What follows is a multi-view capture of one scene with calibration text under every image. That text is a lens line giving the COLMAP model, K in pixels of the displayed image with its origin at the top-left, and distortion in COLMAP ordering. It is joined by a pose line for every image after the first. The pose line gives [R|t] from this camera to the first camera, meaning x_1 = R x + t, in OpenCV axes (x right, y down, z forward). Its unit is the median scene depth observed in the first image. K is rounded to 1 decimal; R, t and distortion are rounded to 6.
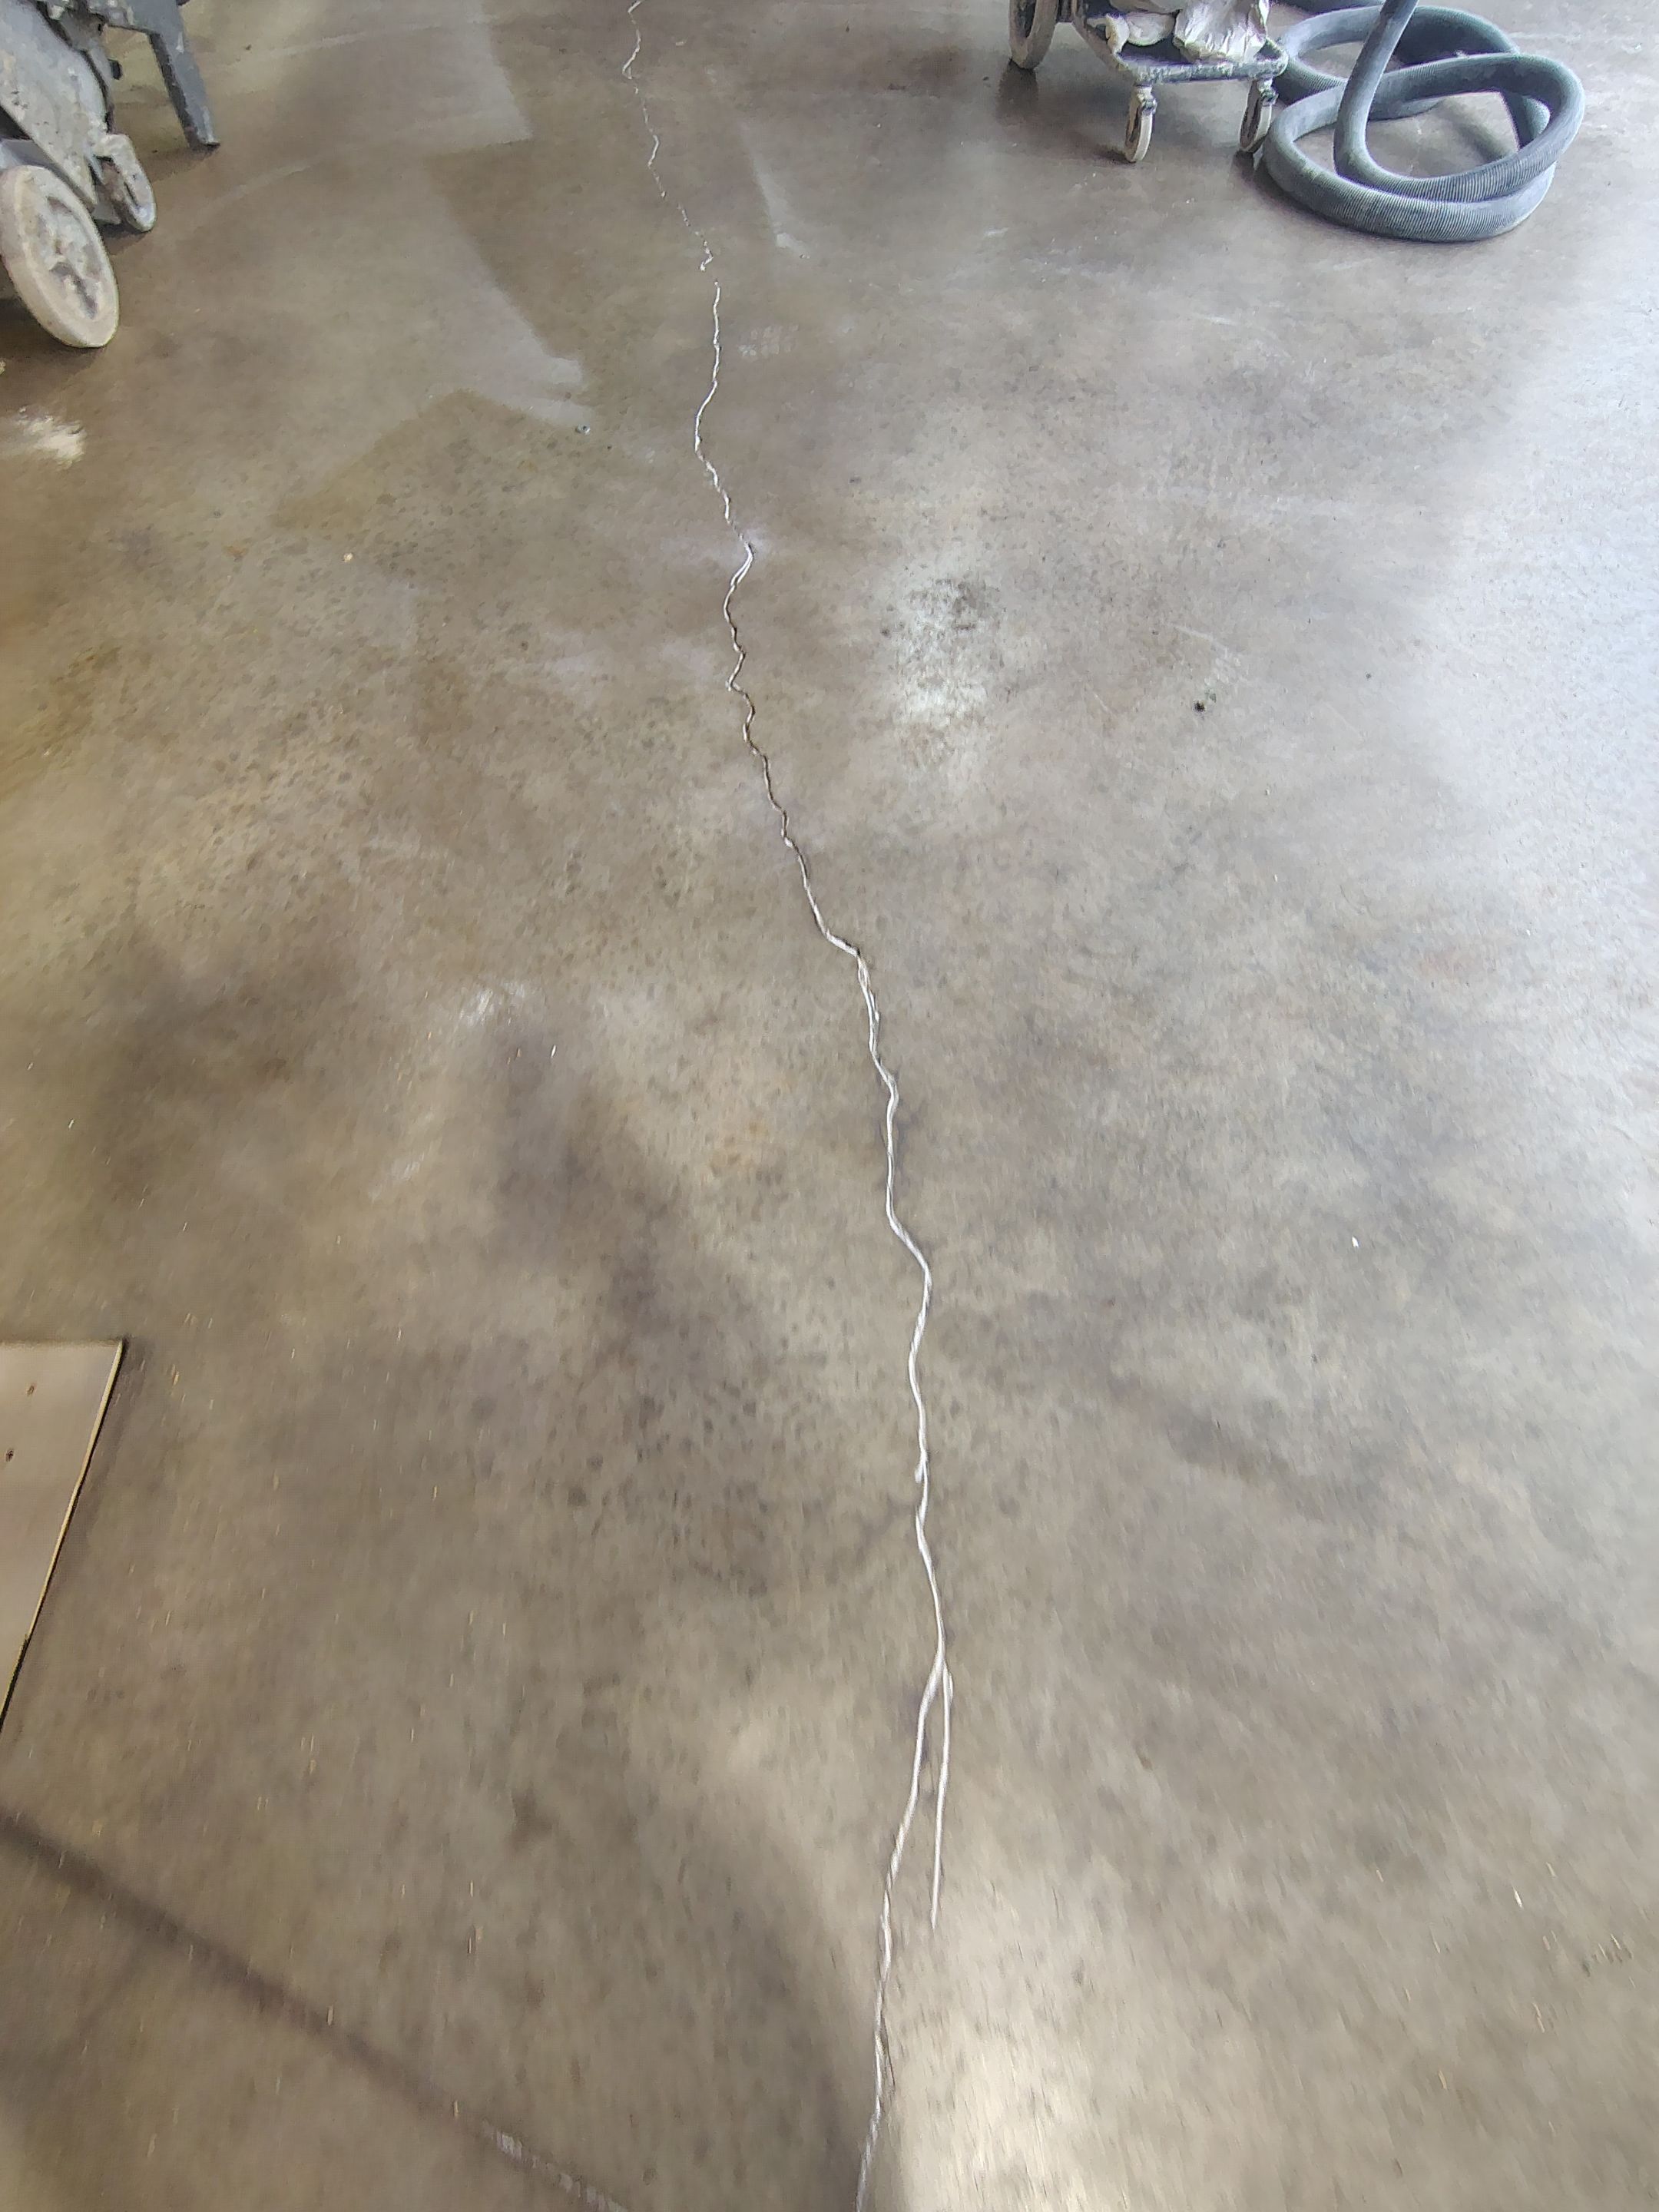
lens RADIAL K [[1013.8, 0, 820.5], [0, 1013.8, 1109.0], [0, 0, 1]] dist [-0.014183, 0.007270]
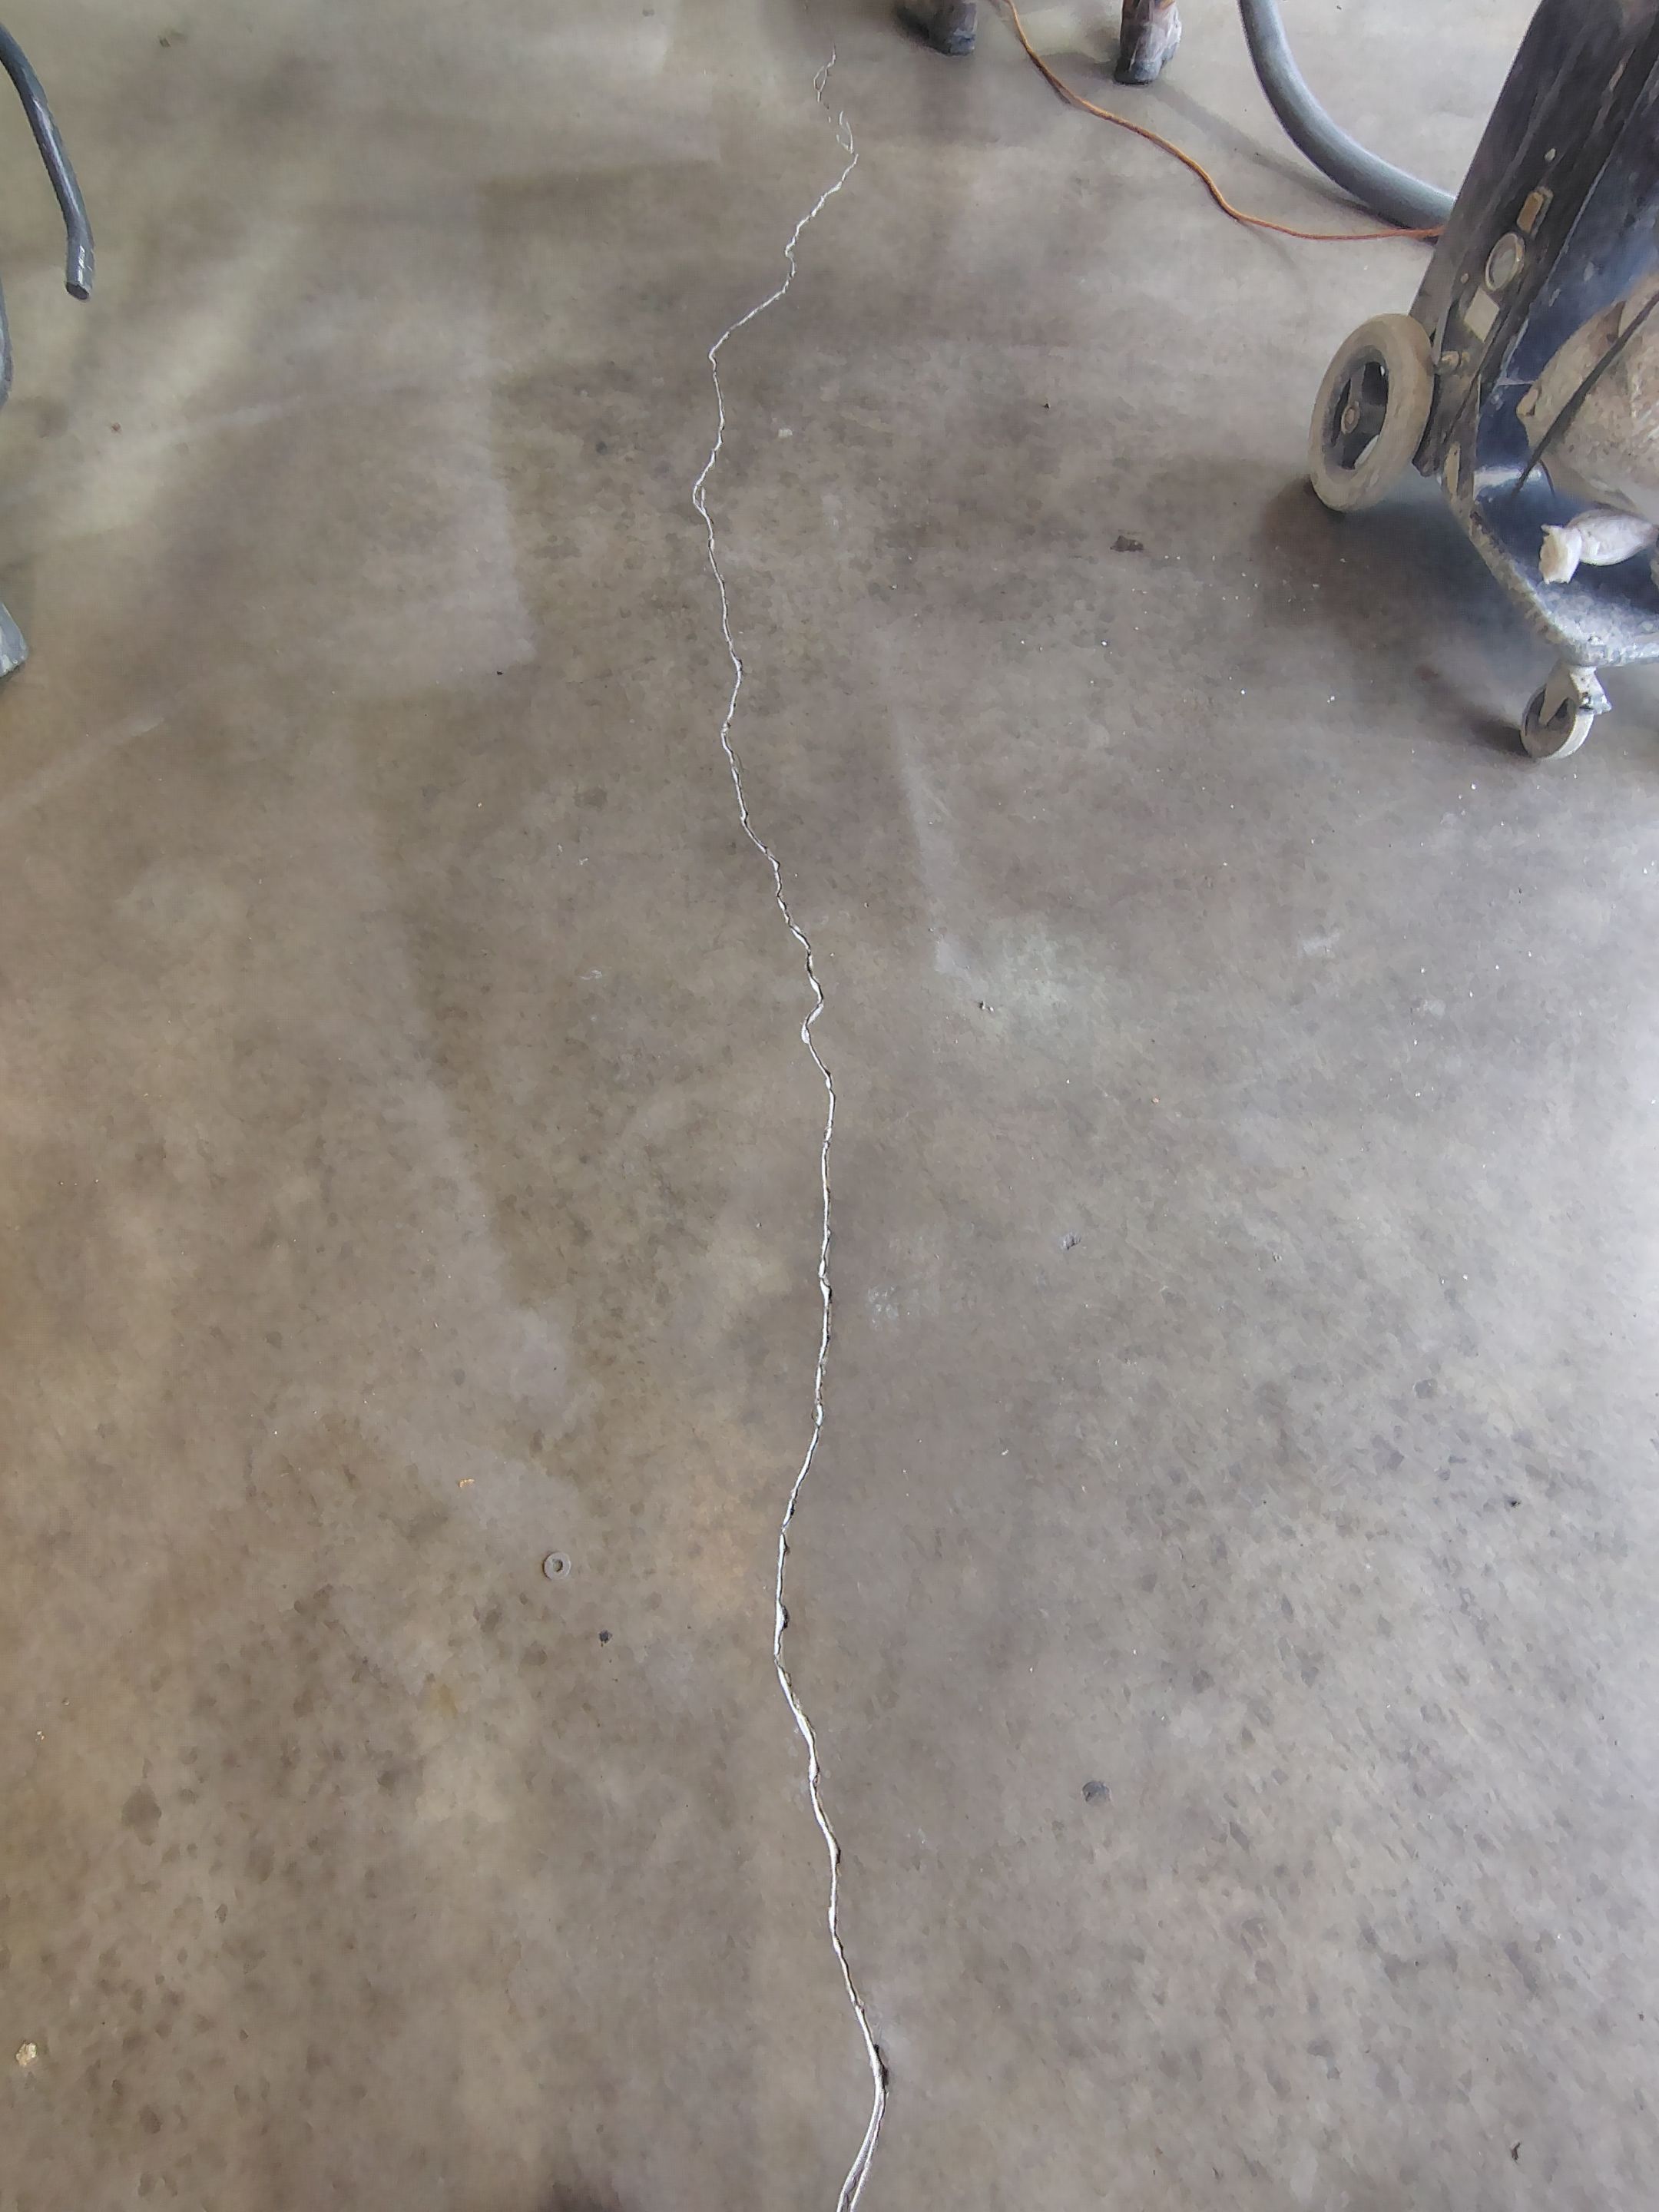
lens RADIAL K [[1013.8, 0, 820.5], [0, 1013.8, 1109.0], [0, 0, 1]] dist [-0.014183, 0.007270]
pose [[0.997540, 0.063884, -0.028875, -0.146773], [-0.063041, 0.997583, 0.029218, -1.332384], [0.030671, -0.027326, 0.999156, 0.716587]]
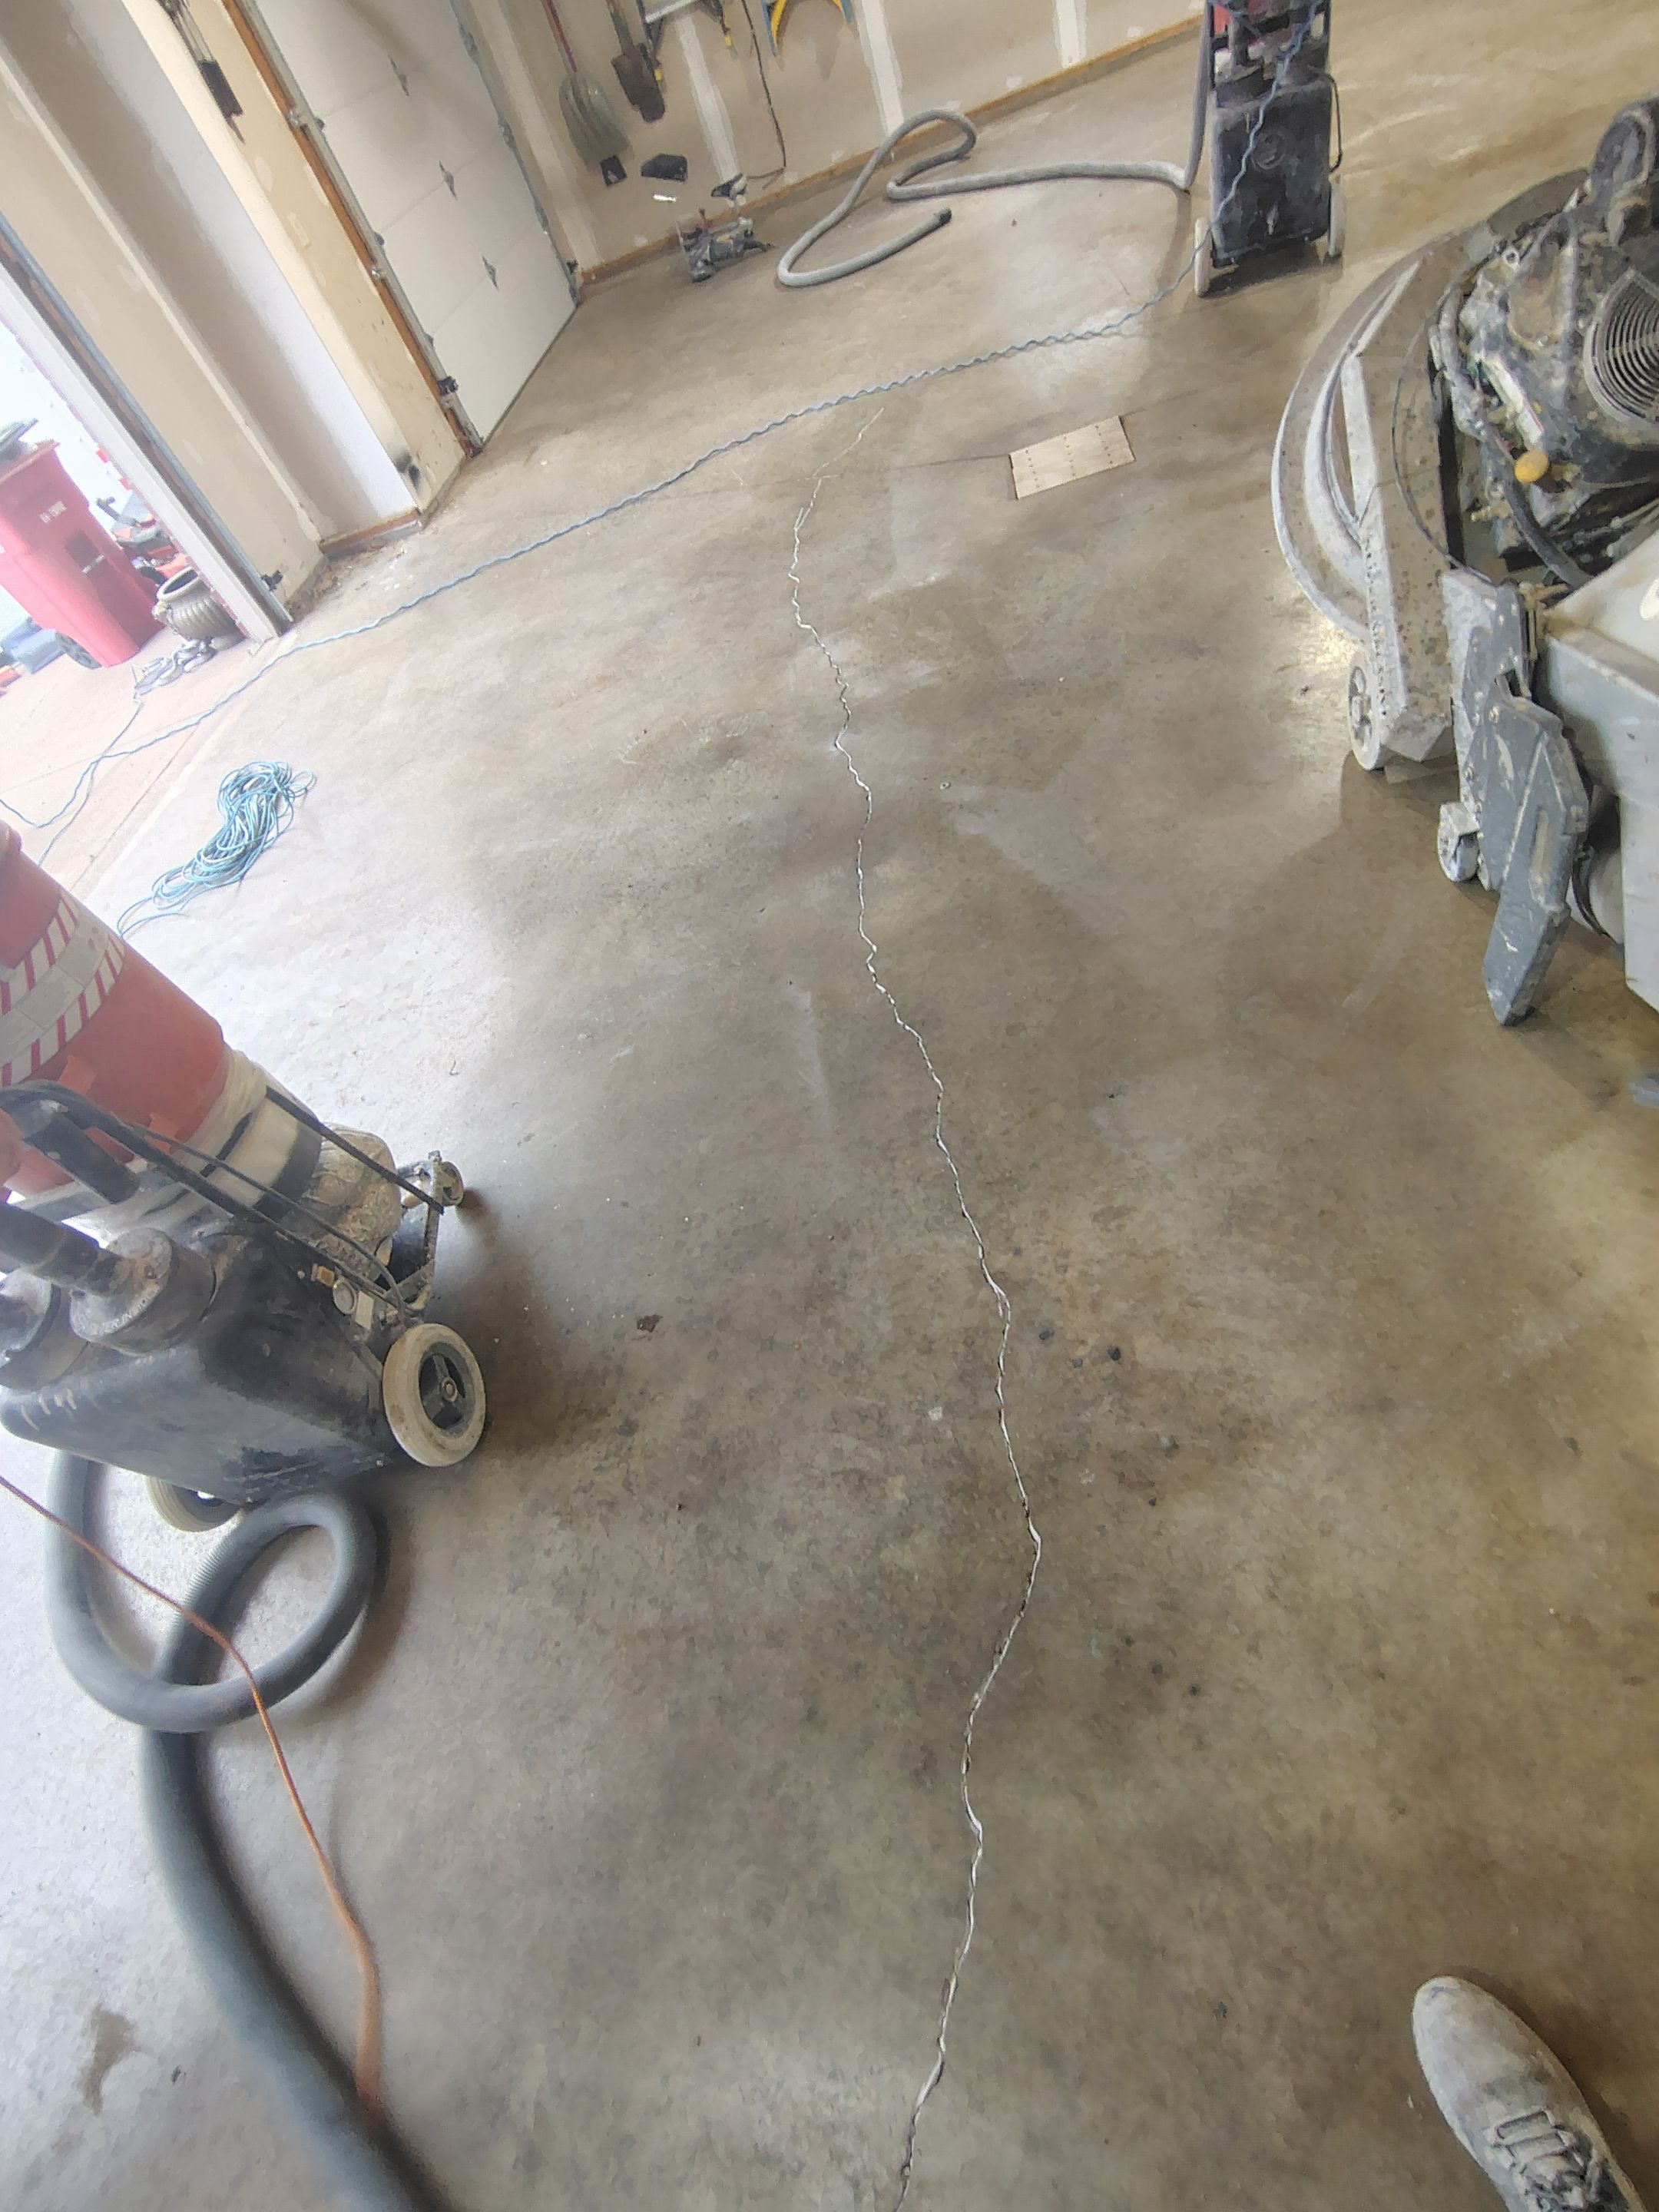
lens RADIAL K [[1013.8, 0, 820.5], [0, 1013.8, 1109.0], [0, 0, 1]] dist [-0.014183, 0.007270]
pose [[-0.956053, 0.144276, 0.255240, -0.530440], [0.174020, -0.421395, 0.890024, -3.172029], [0.235966, 0.895327, 0.377769, 1.178959]]
